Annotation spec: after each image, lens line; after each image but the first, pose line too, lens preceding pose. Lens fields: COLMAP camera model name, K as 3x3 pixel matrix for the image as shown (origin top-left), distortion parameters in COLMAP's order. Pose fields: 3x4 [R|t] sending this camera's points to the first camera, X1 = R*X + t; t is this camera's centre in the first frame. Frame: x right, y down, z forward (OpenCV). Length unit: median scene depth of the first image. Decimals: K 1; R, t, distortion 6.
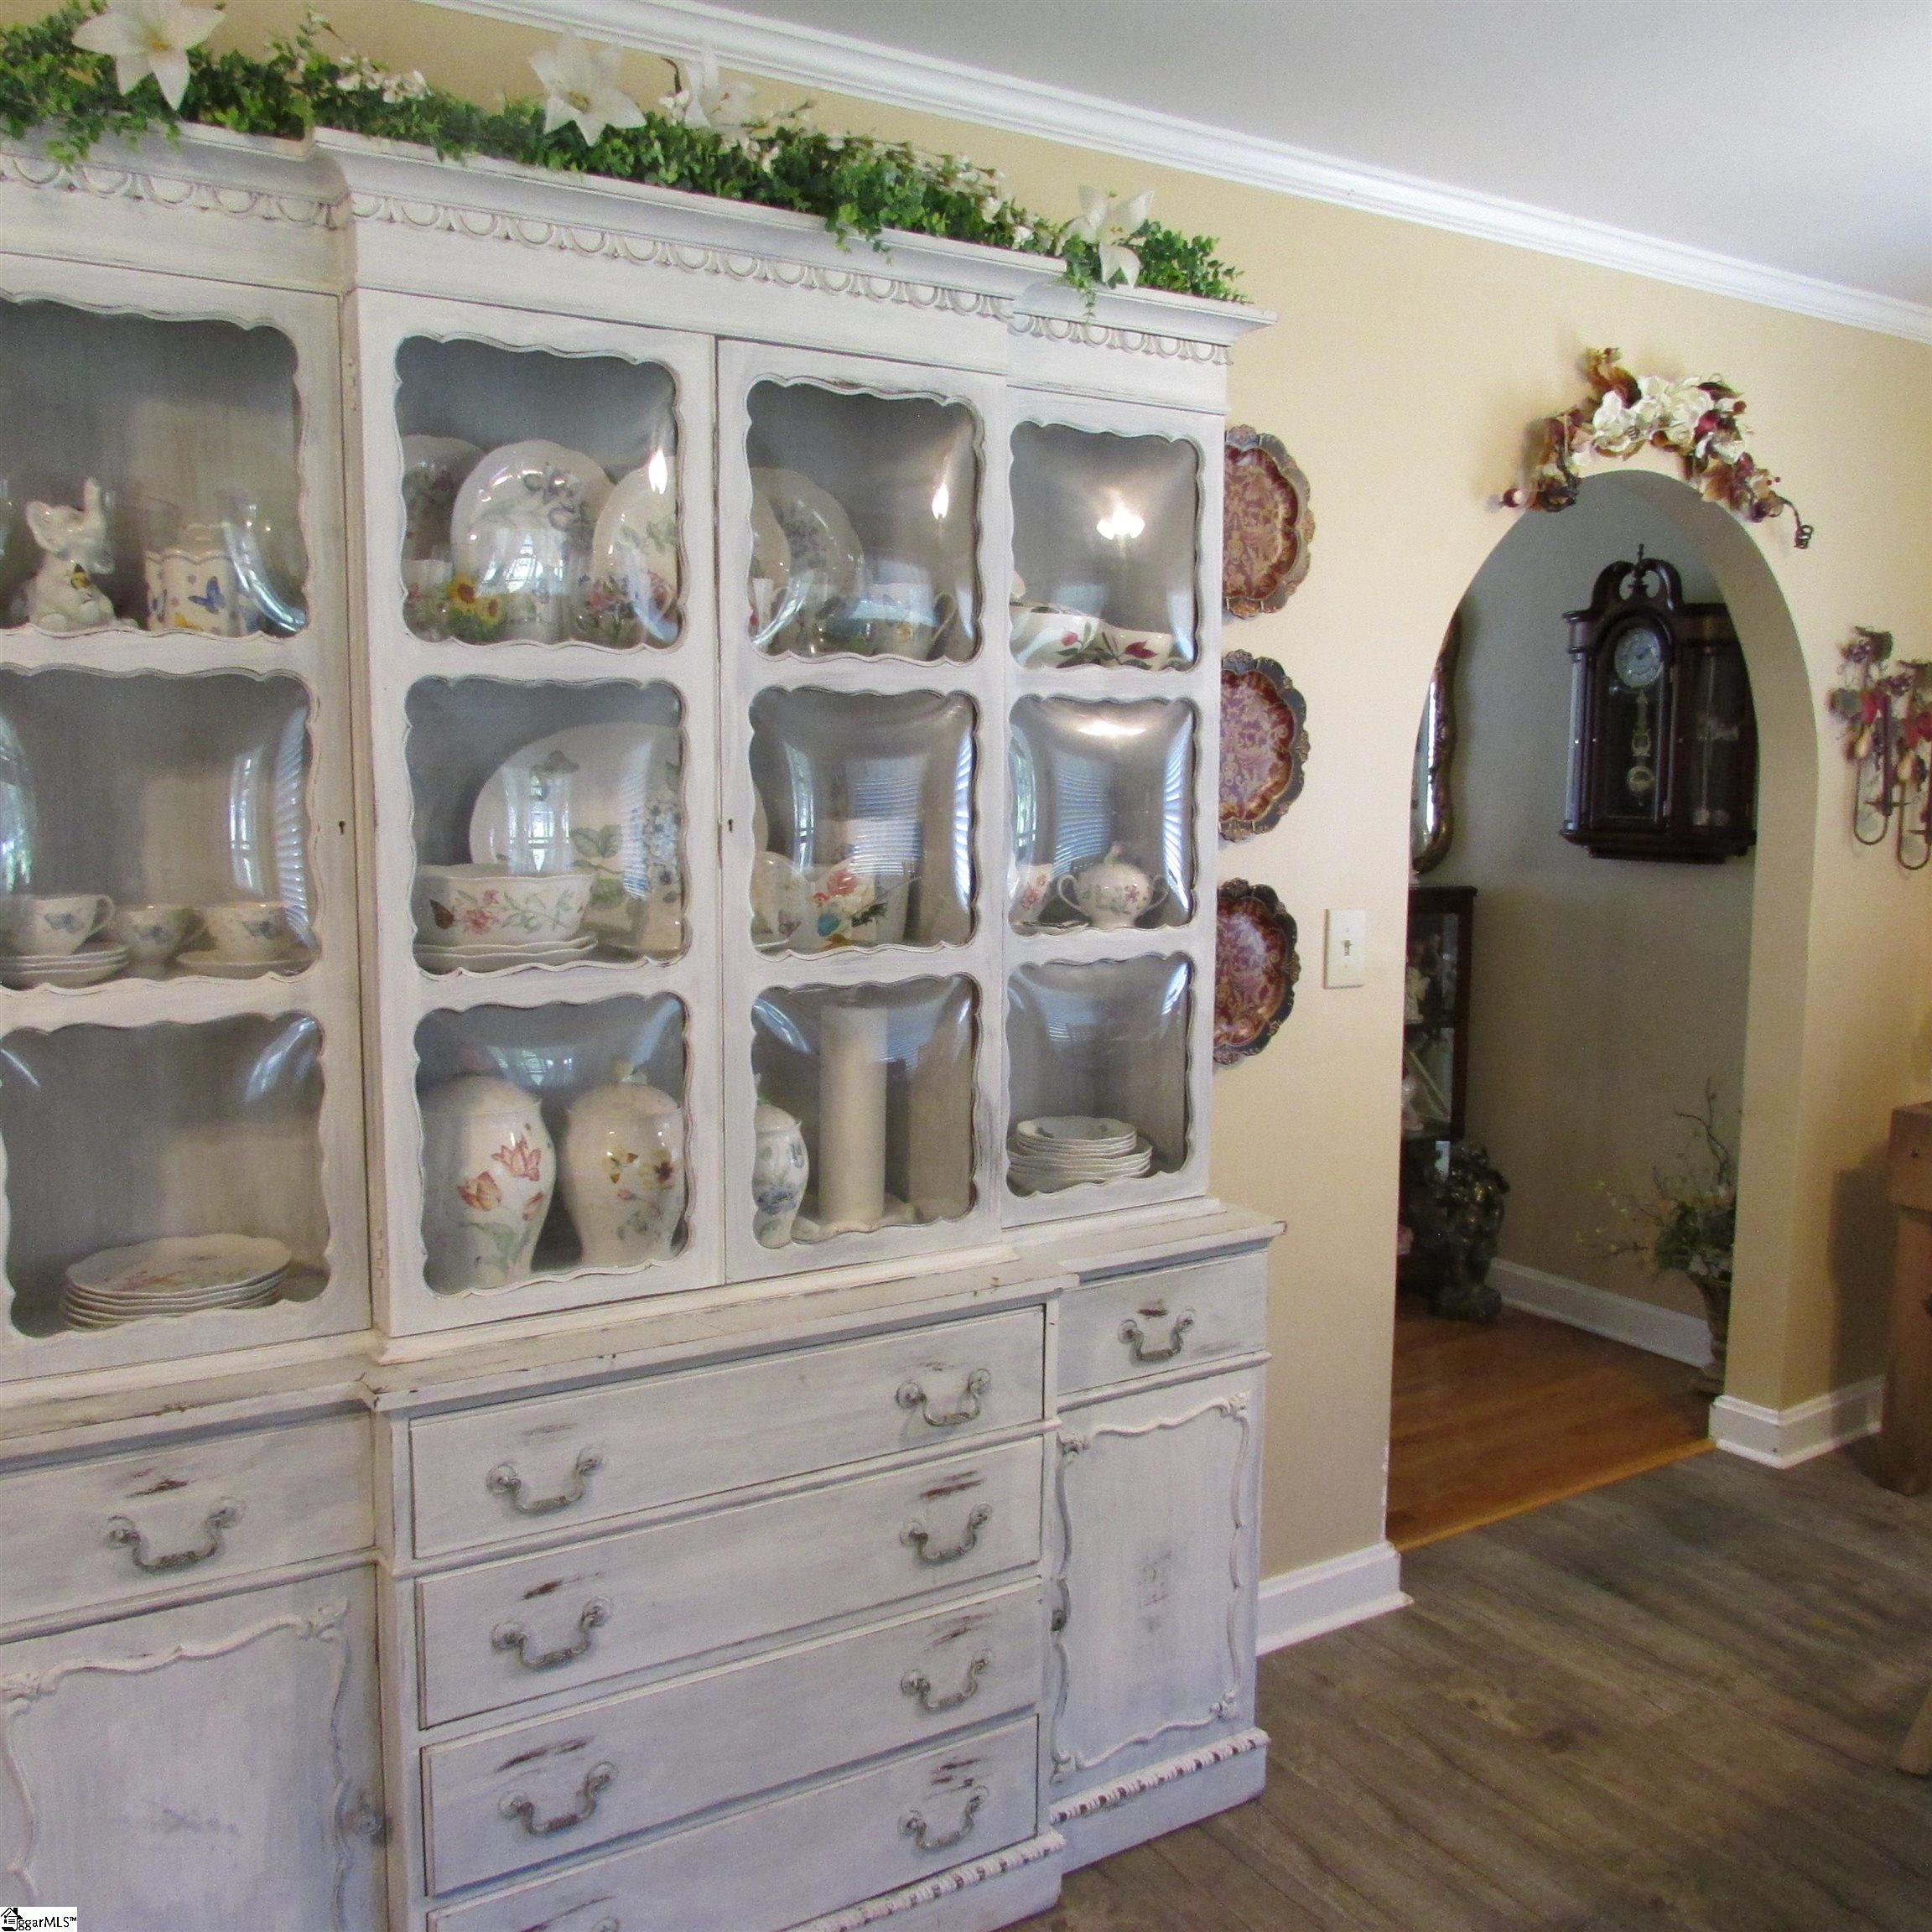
lens RADIAL K [[1810.7, 0, 952.9], [0, 1810.7, 968.6], [0, 0, 1]] dist [-0.029692, -0.020714]
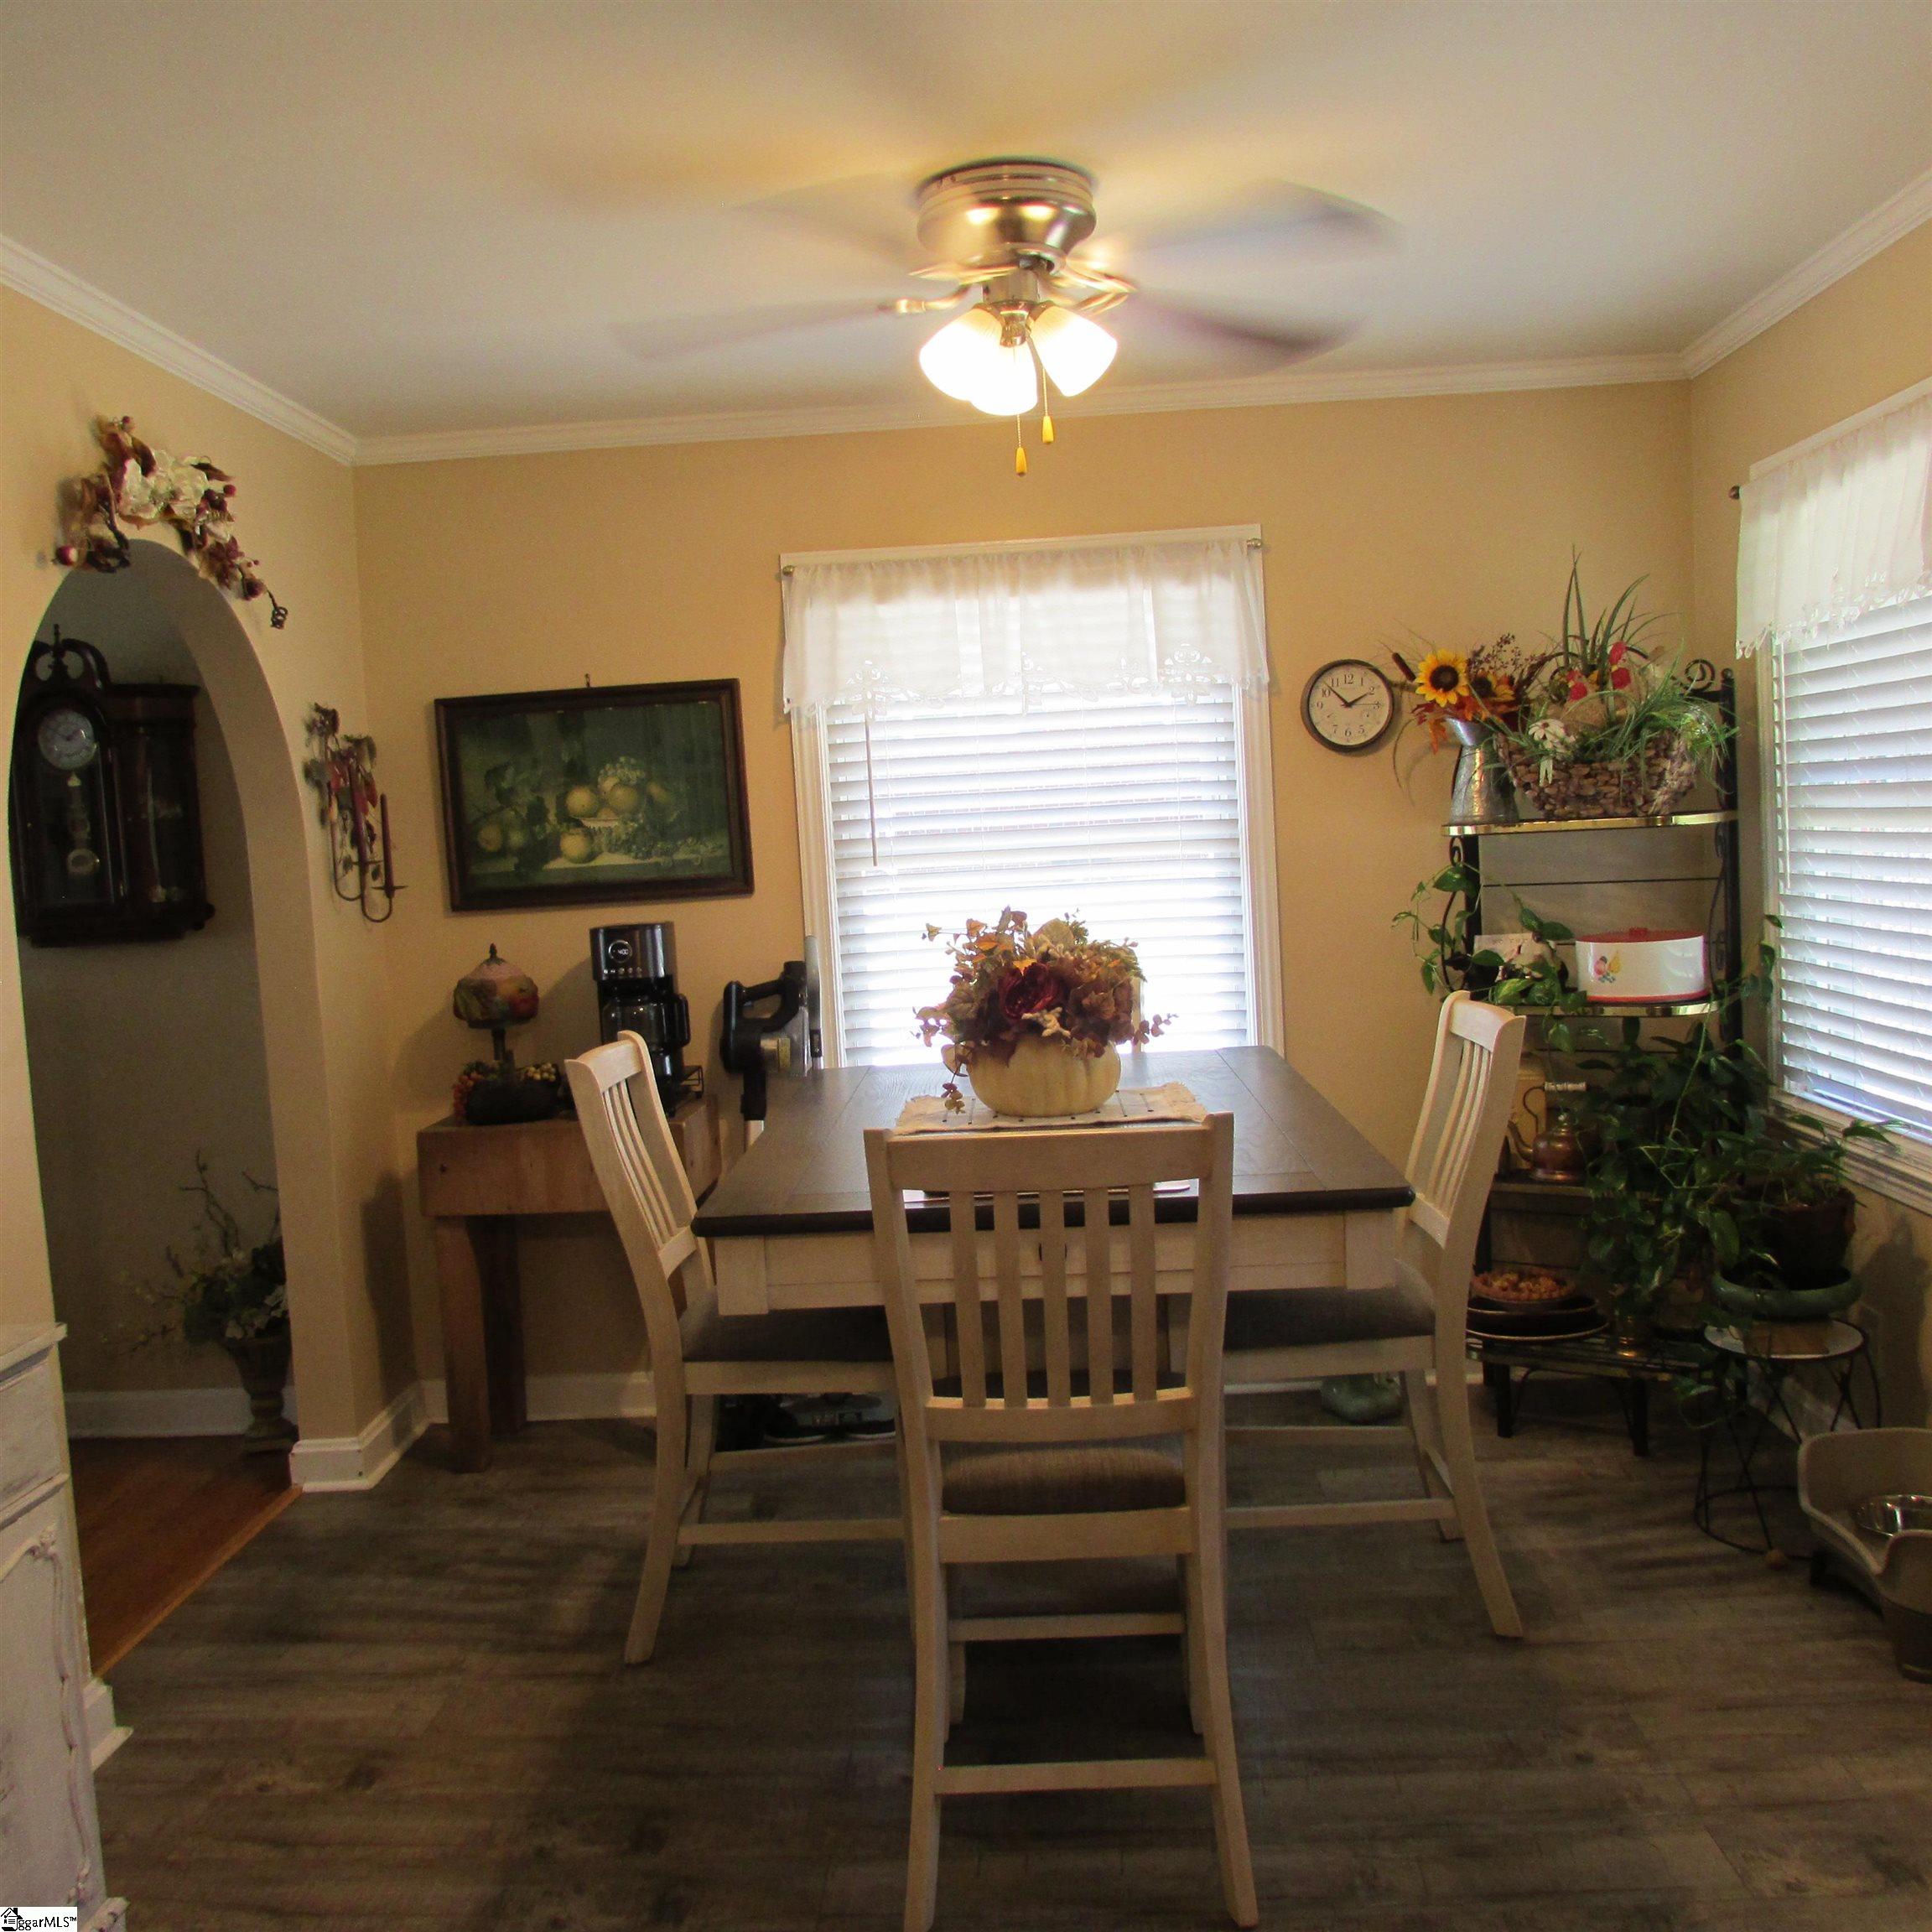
lens RADIAL K [[1810.7, 0, 952.9], [0, 1810.7, 968.6], [0, 0, 1]] dist [-0.029692, -0.020714]
pose [[0.562114, -0.093124, 0.821800, -0.208500], [0.149271, 0.988746, 0.009940, 0.017003], [-0.813478, 0.117084, 0.569689, 0.083338]]
